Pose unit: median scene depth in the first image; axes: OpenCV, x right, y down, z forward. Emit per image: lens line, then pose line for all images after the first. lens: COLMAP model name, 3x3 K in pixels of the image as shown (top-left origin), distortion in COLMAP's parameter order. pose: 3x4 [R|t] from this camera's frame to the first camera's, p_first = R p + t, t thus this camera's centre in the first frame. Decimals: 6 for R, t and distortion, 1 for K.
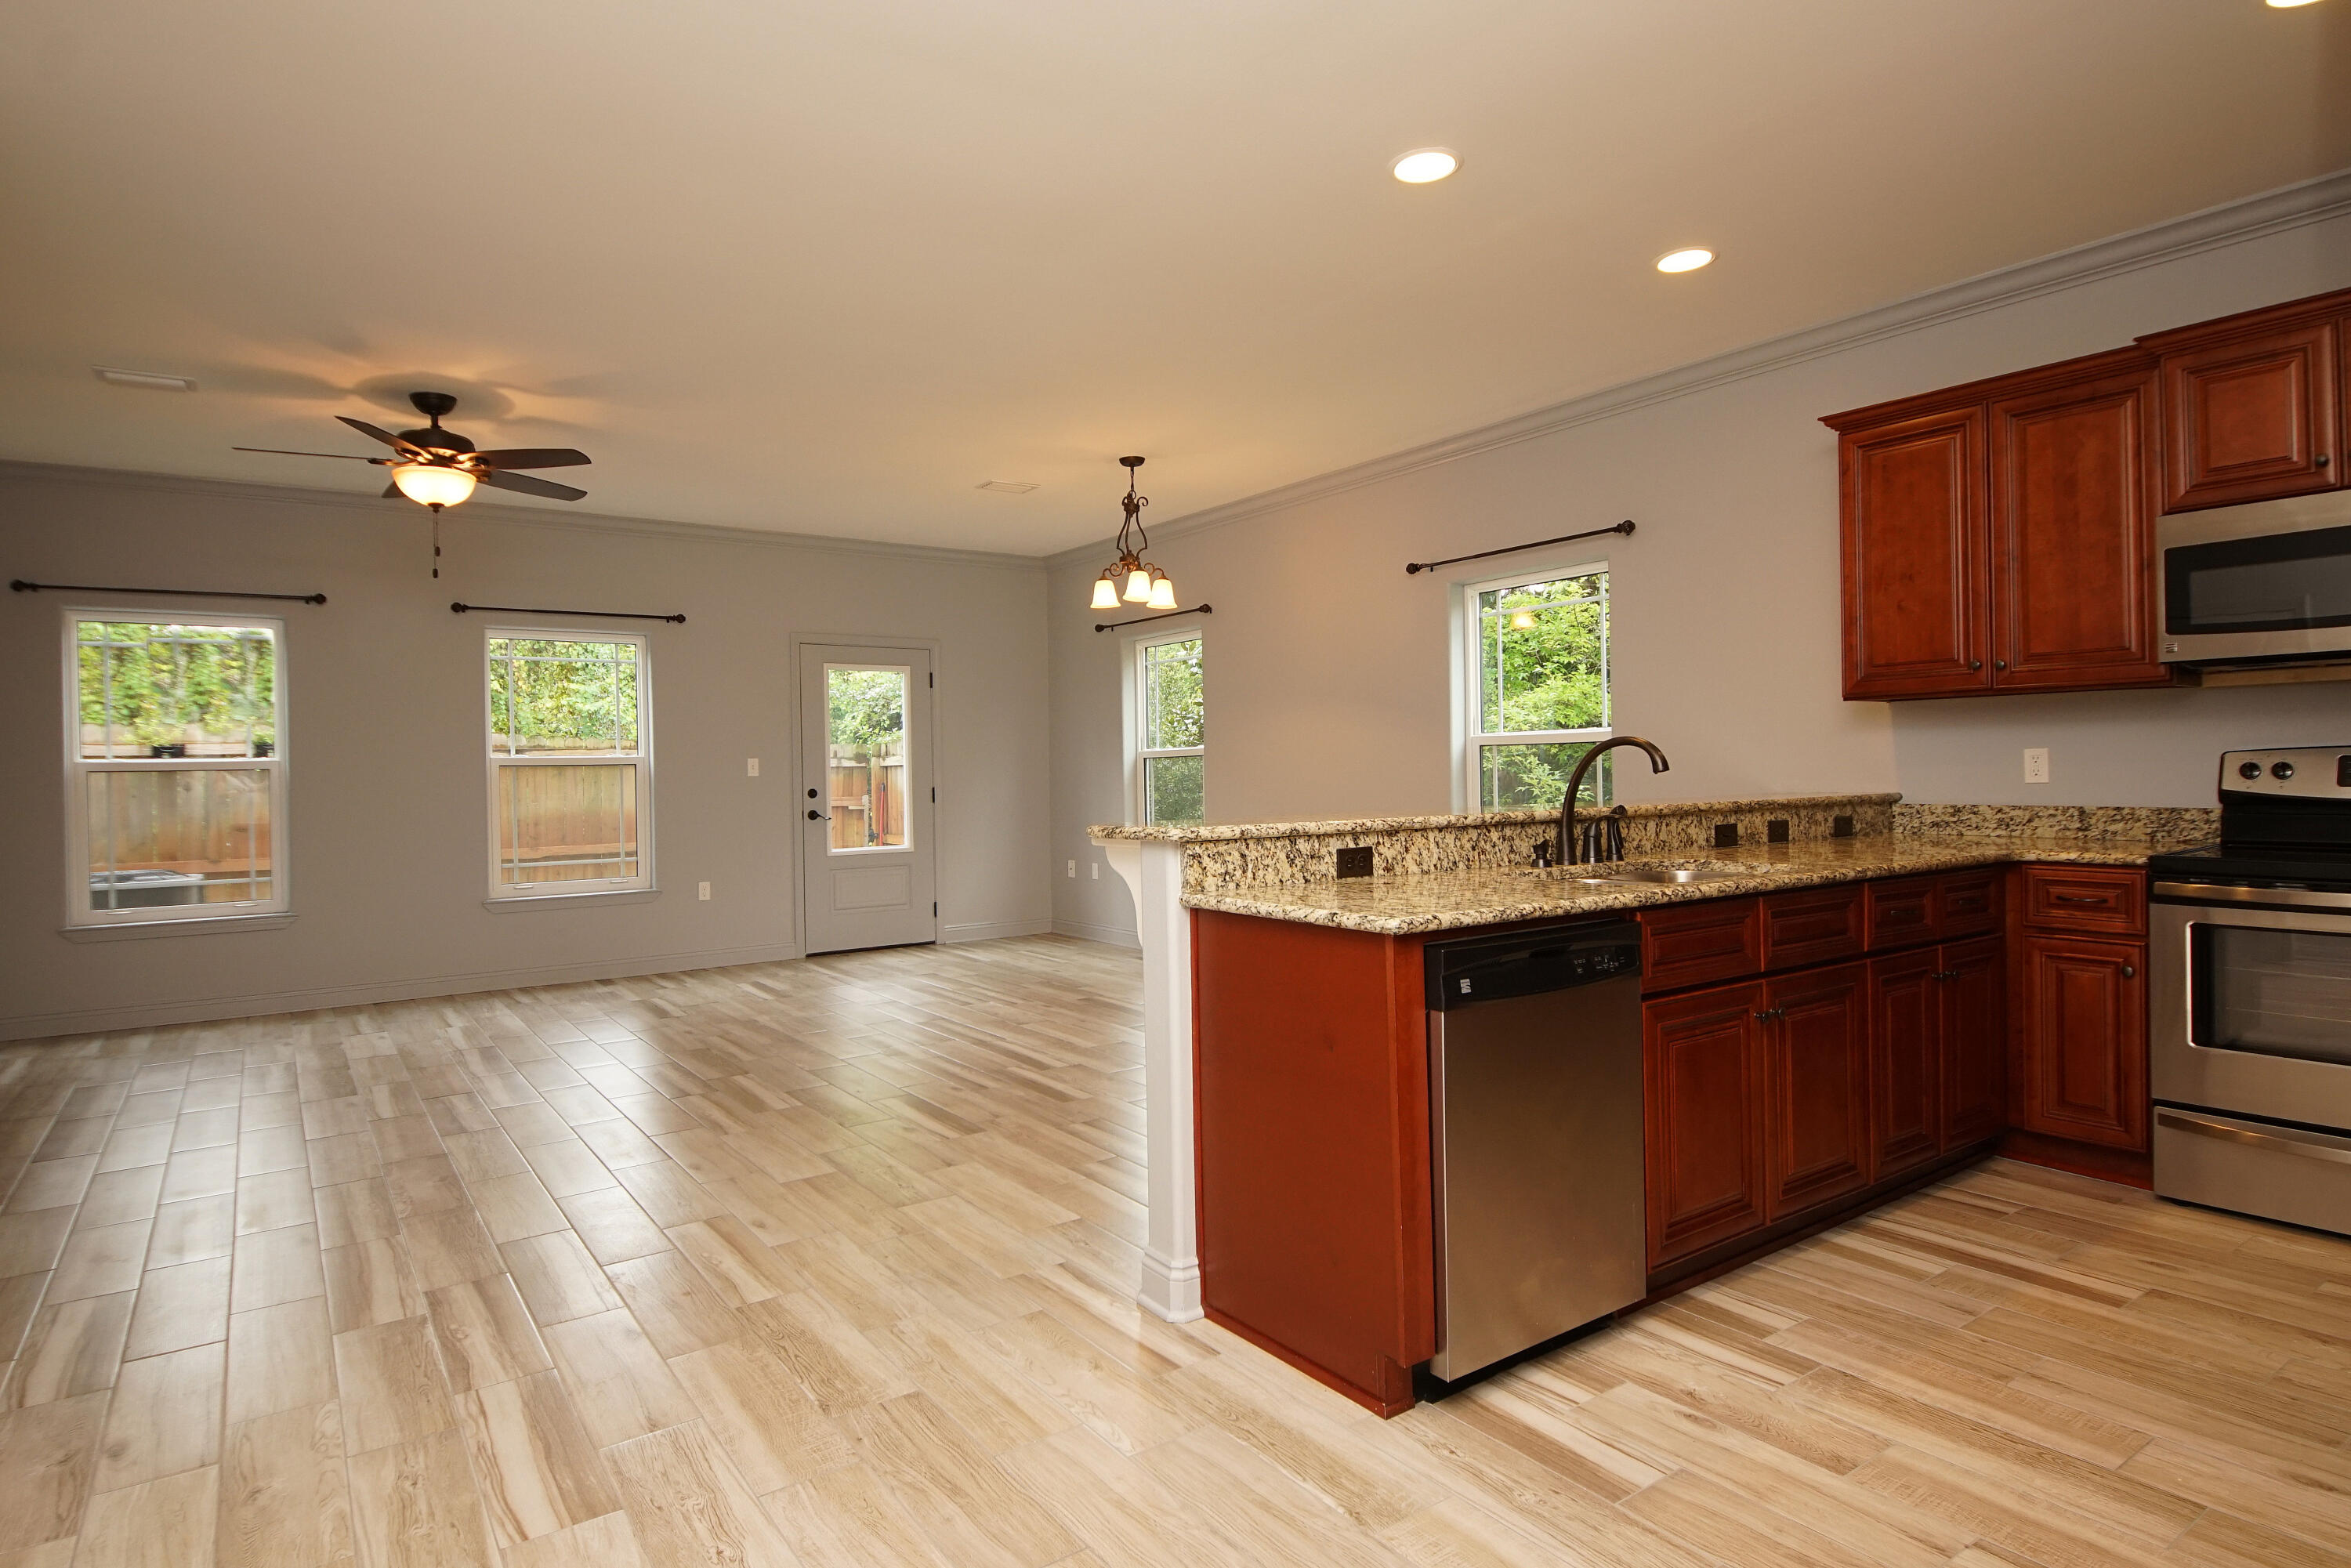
lens RADIAL K [[1257.7, 0, 1155.5], [0, 1257.7, 776.4], [0, 0, 1]] dist [0.039282, -0.038110]
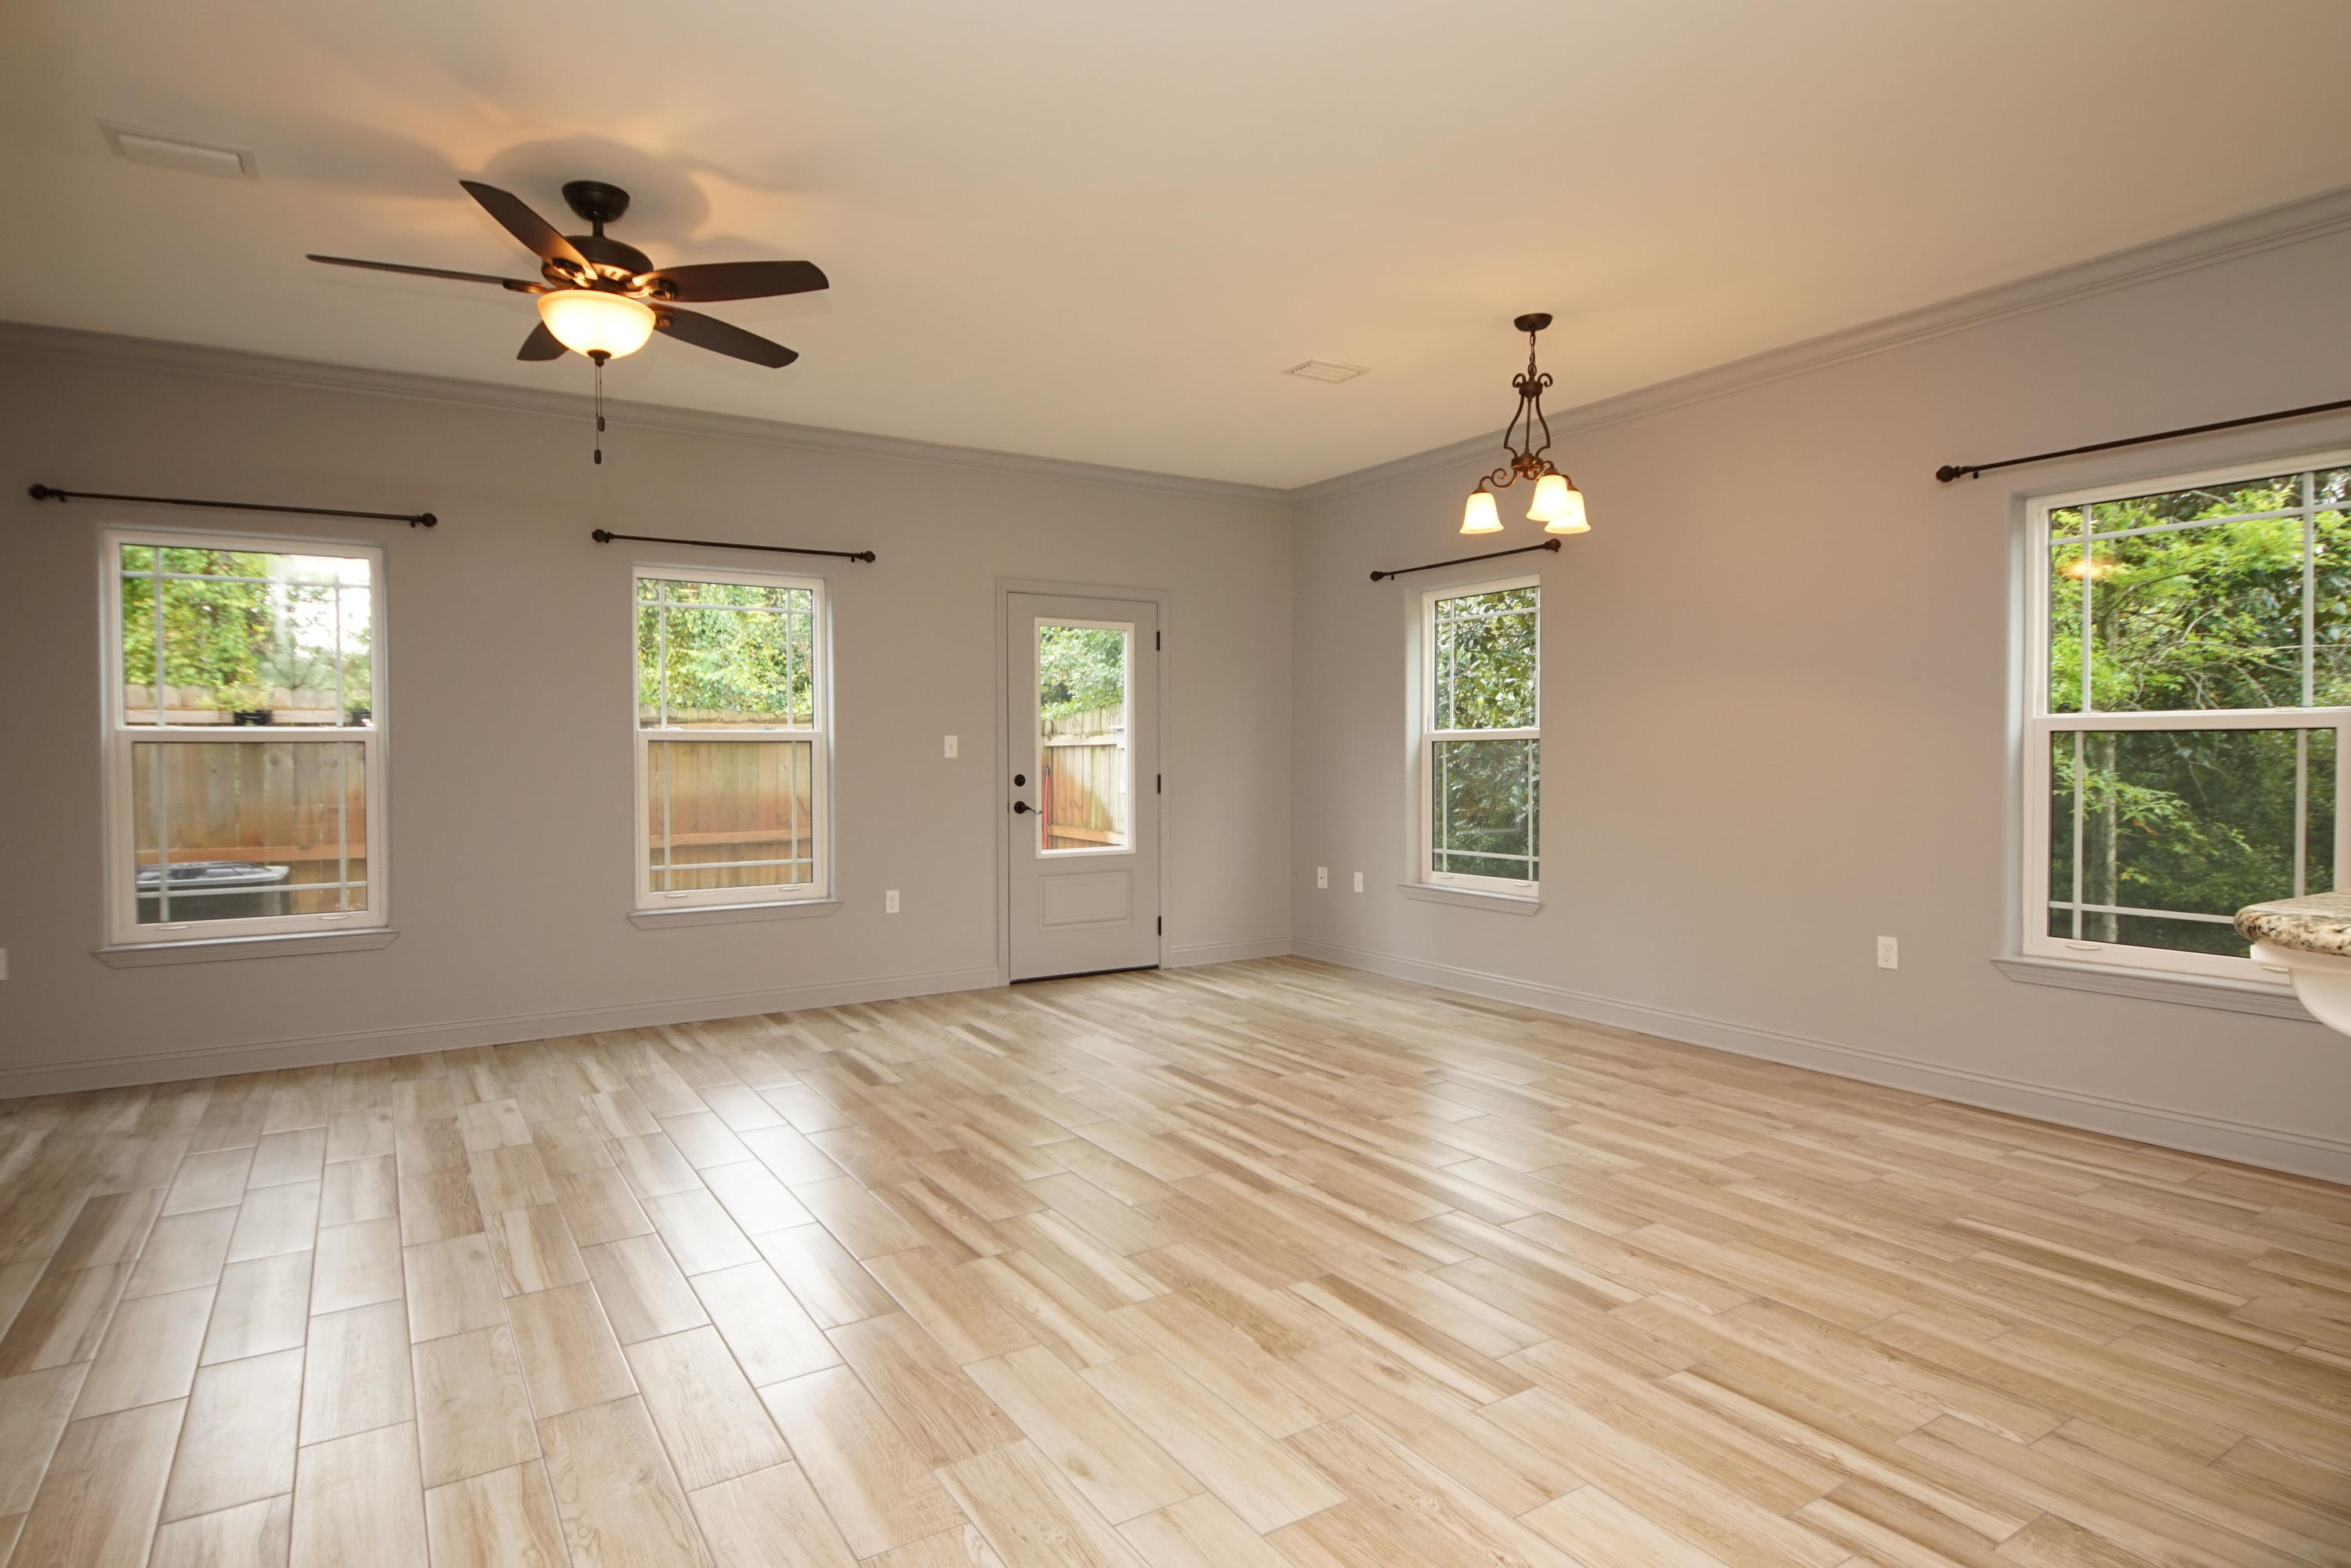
lens RADIAL K [[1257.7, 0, 1155.5], [0, 1257.7, 776.4], [0, 0, 1]] dist [0.039282, -0.038110]
pose [[0.998298, 0.014713, -0.056438, -0.310066], [-0.013838, 0.999778, 0.015869, -0.006446], [0.056659, -0.015061, 0.998280, 0.457900]]
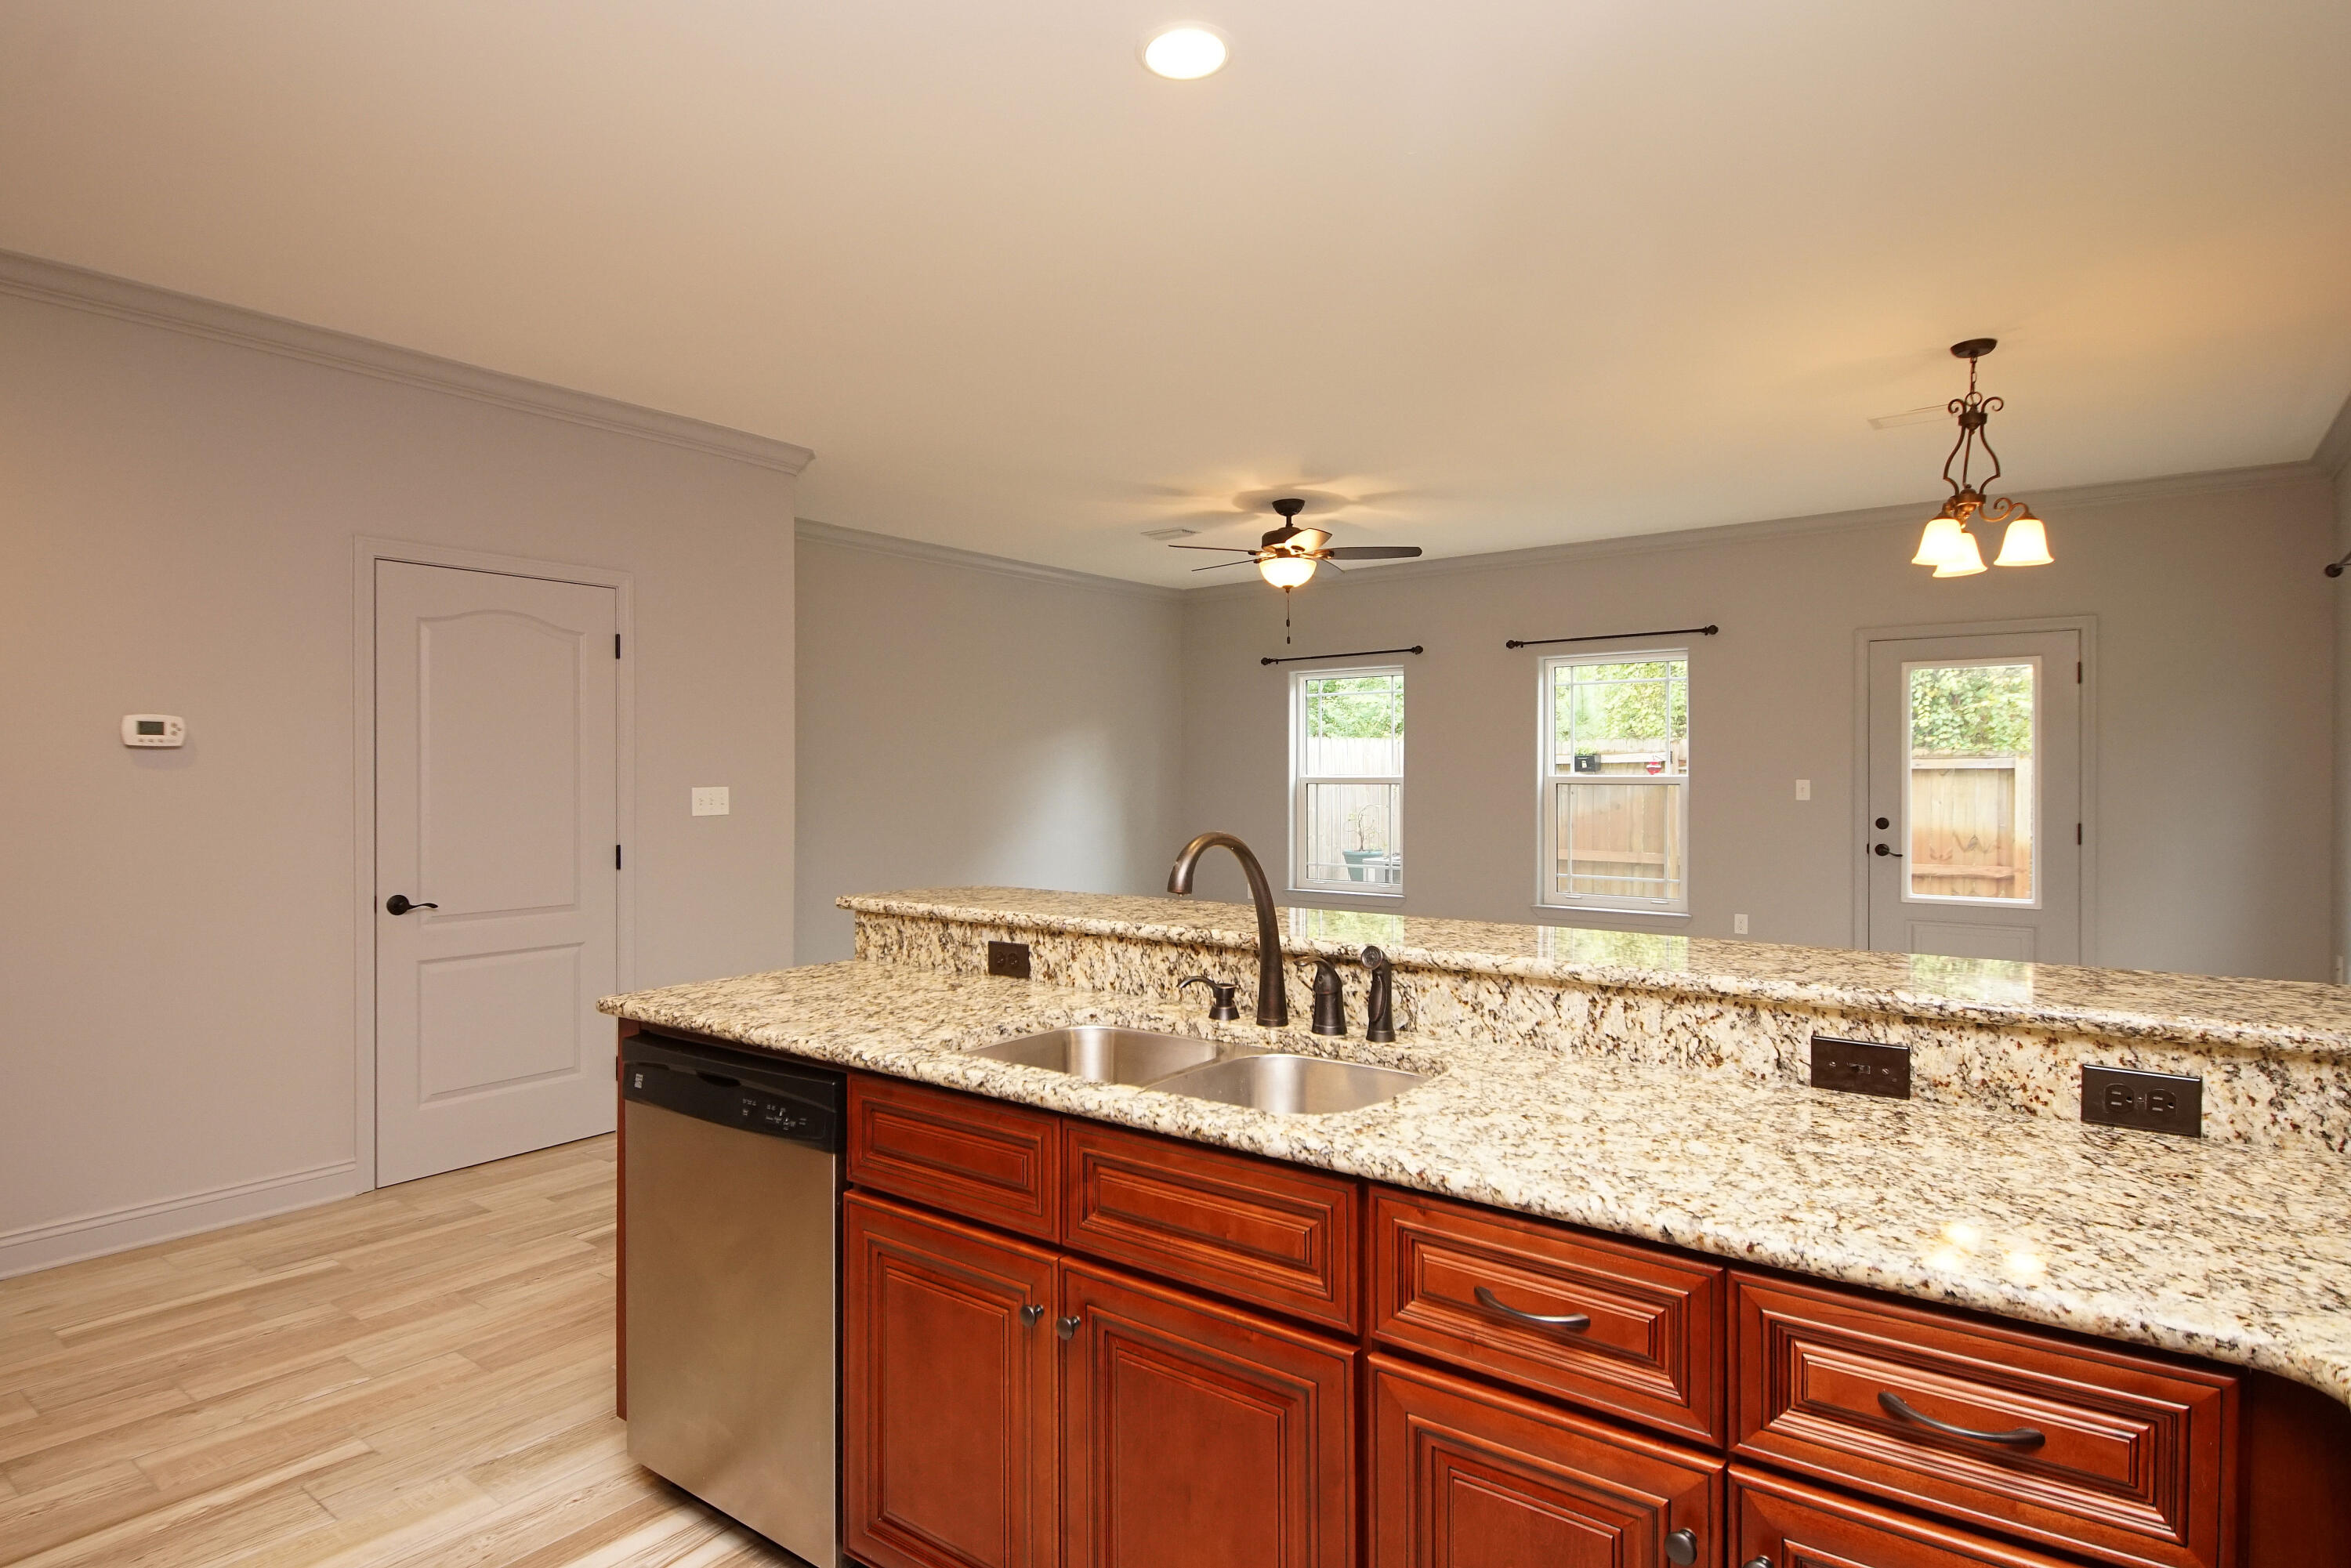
lens RADIAL K [[1257.7, 0, 1155.5], [0, 1257.7, 776.4], [0, 0, 1]] dist [0.039282, -0.038110]
pose [[0.304794, 0.018122, -0.952246, 0.806798], [-0.008118, 0.999832, 0.016429, -0.058555], [0.952384, 0.002723, 0.304890, 0.658158]]
